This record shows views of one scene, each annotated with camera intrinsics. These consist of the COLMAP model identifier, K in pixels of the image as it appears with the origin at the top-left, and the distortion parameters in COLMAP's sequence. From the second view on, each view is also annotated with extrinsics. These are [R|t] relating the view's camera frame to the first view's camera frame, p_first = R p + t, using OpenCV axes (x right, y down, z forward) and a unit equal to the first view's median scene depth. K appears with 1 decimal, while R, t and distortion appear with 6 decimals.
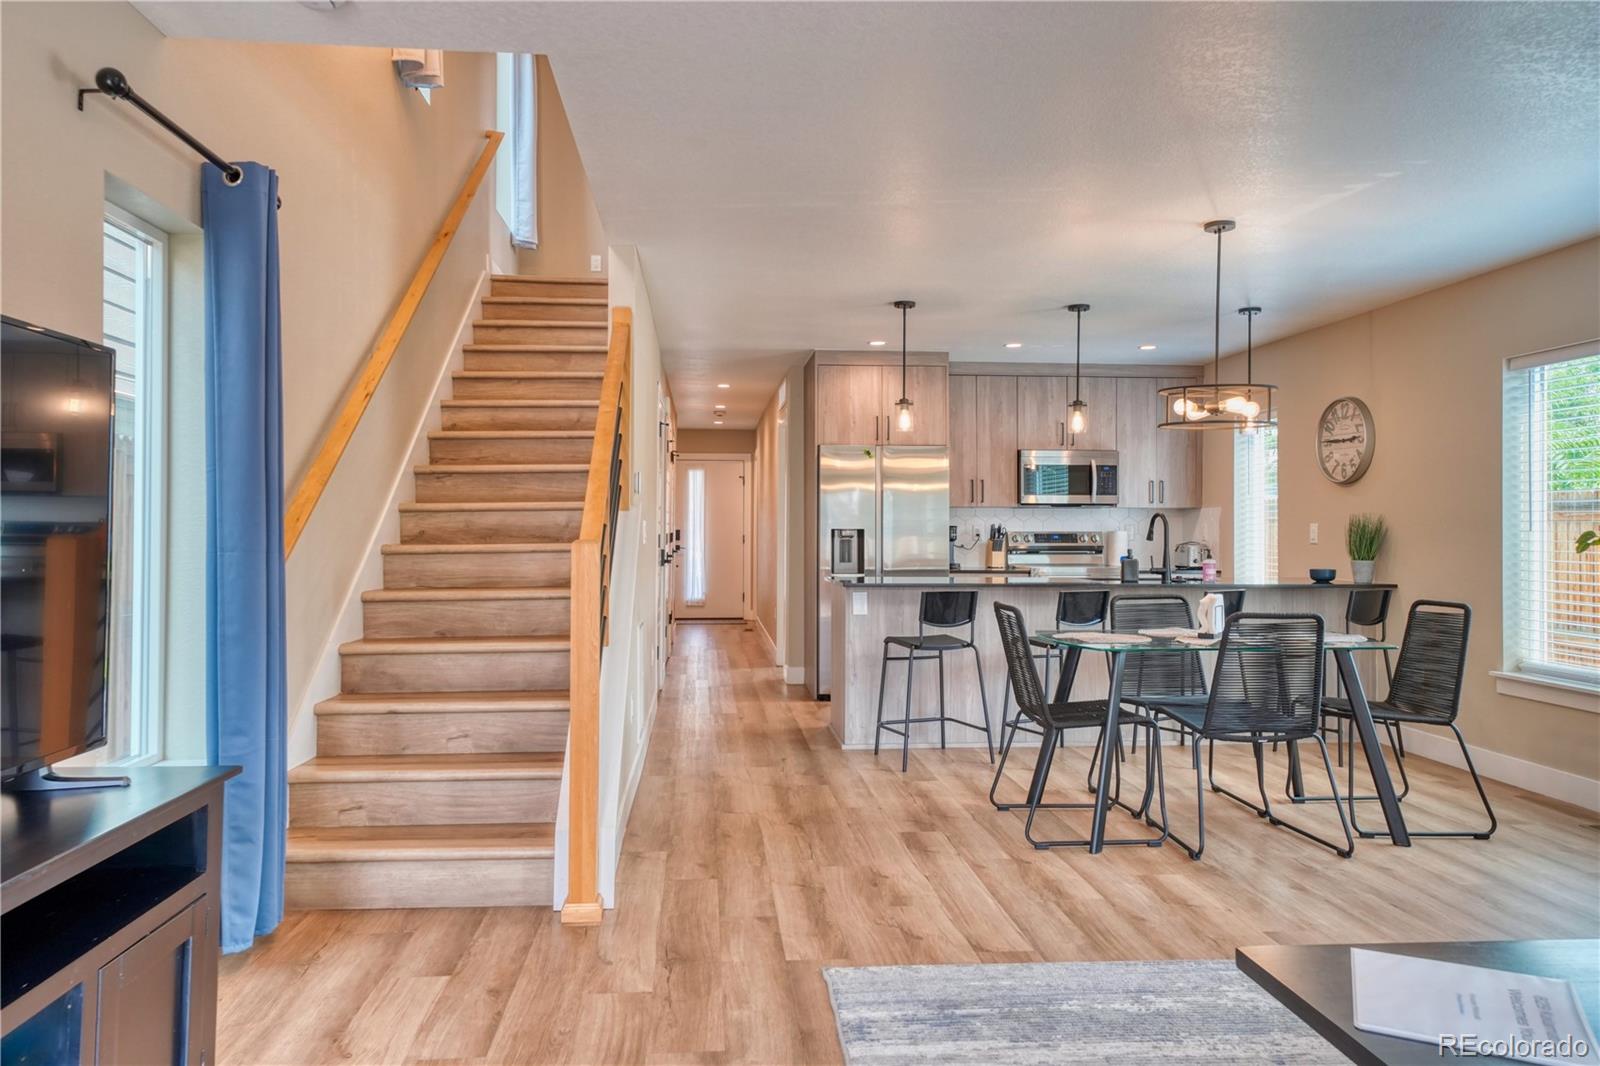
lens RADIAL K [[1113.6, 0, 766.9], [0, 1113.6, 506.2], [0, 0, 1]] dist [0.015473, 0.001837]
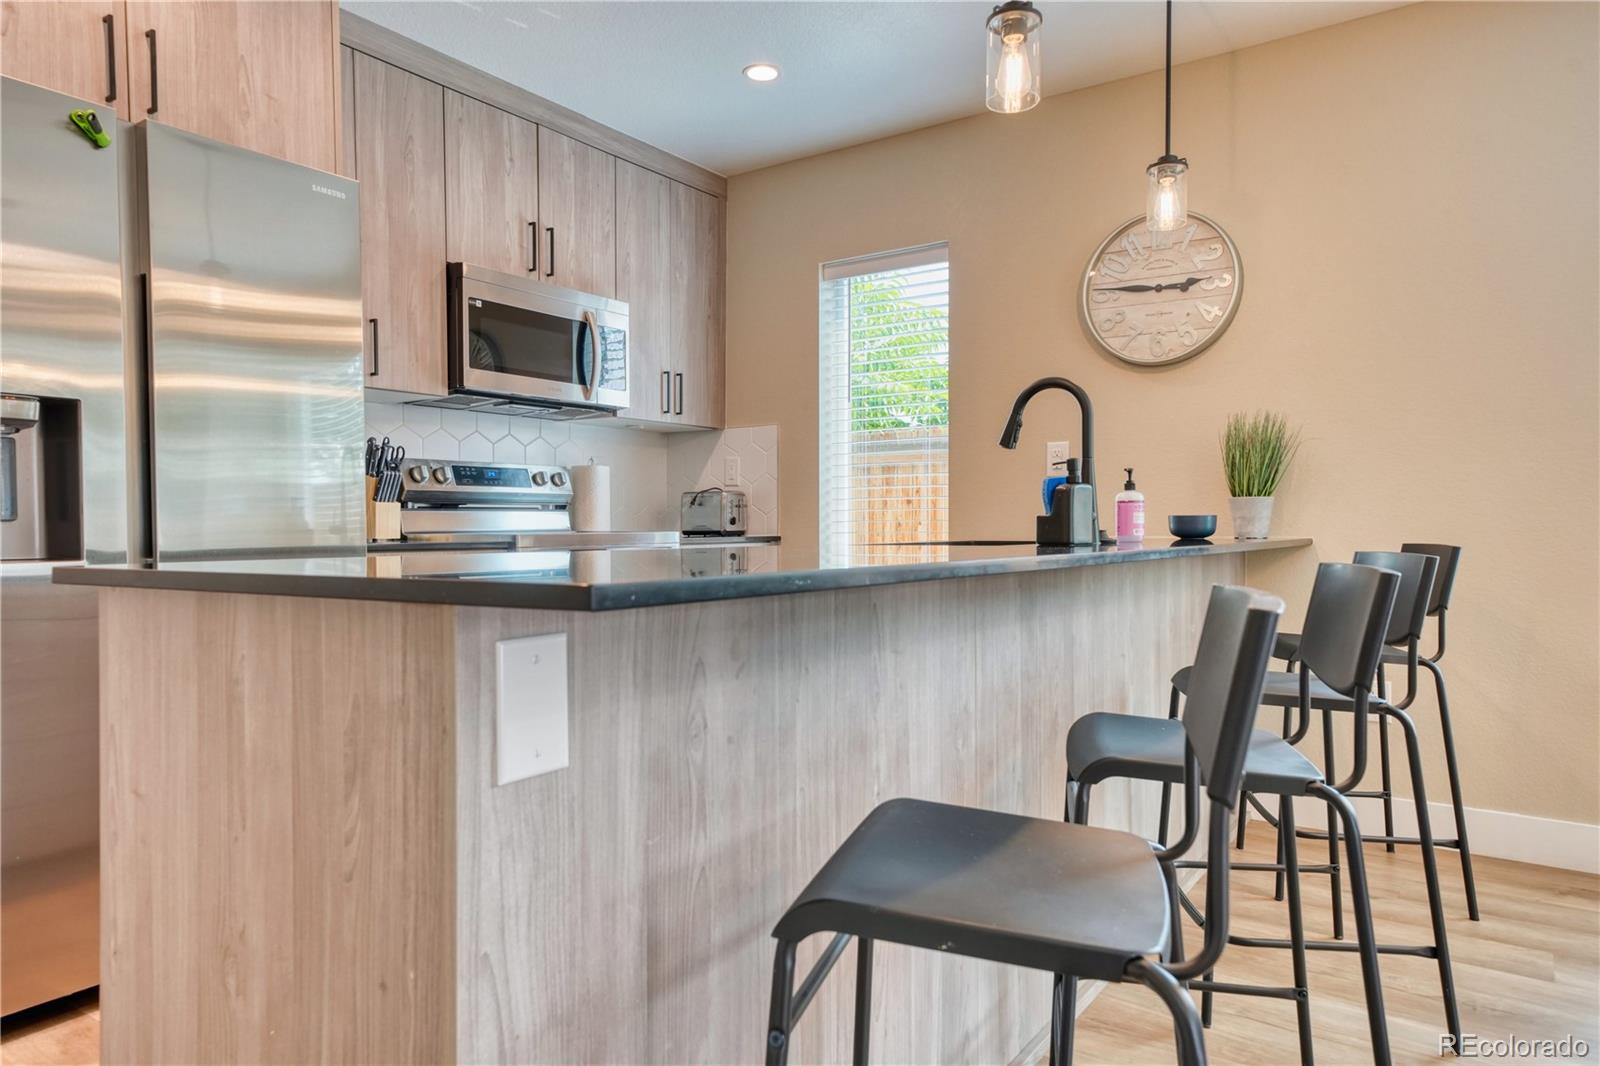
lens RADIAL K [[1047.2, 0, 800.2], [0, 1047.2, 536.9], [0, 0, 1]] dist [0.030039, 0.009804]
pose [[0.621378, -0.014948, 0.783368, -0.011050], [-0.009805, 0.999591, 0.026852, 0.055487], [-0.783449, -0.024366, 0.620978, 0.836405]]
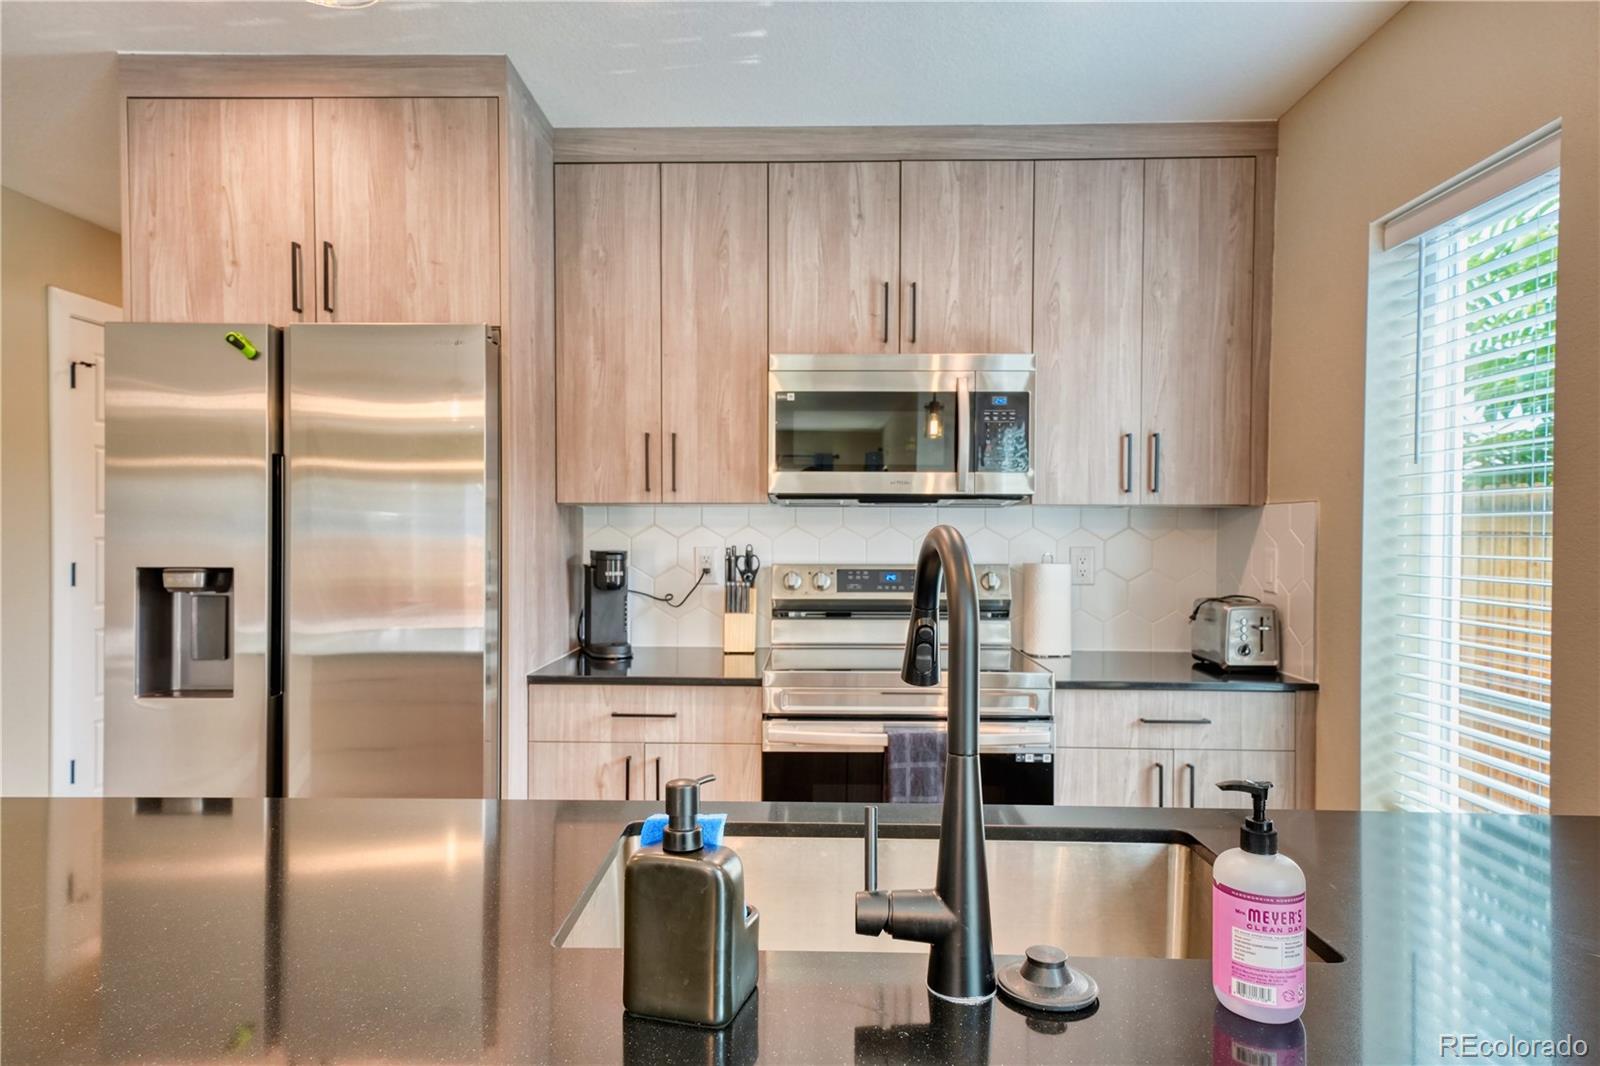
lens RADIAL K [[964.3, 0, 794.5], [0, 964.3, 530.9], [0, 0, 1]] dist [0.024686, 0.001757]
pose [[0.994967, 0.002451, -0.100170, 0.349122], [0.000472, 0.999575, 0.029143, 0.000764], [0.100199, -0.029044, 0.994543, 0.869349]]
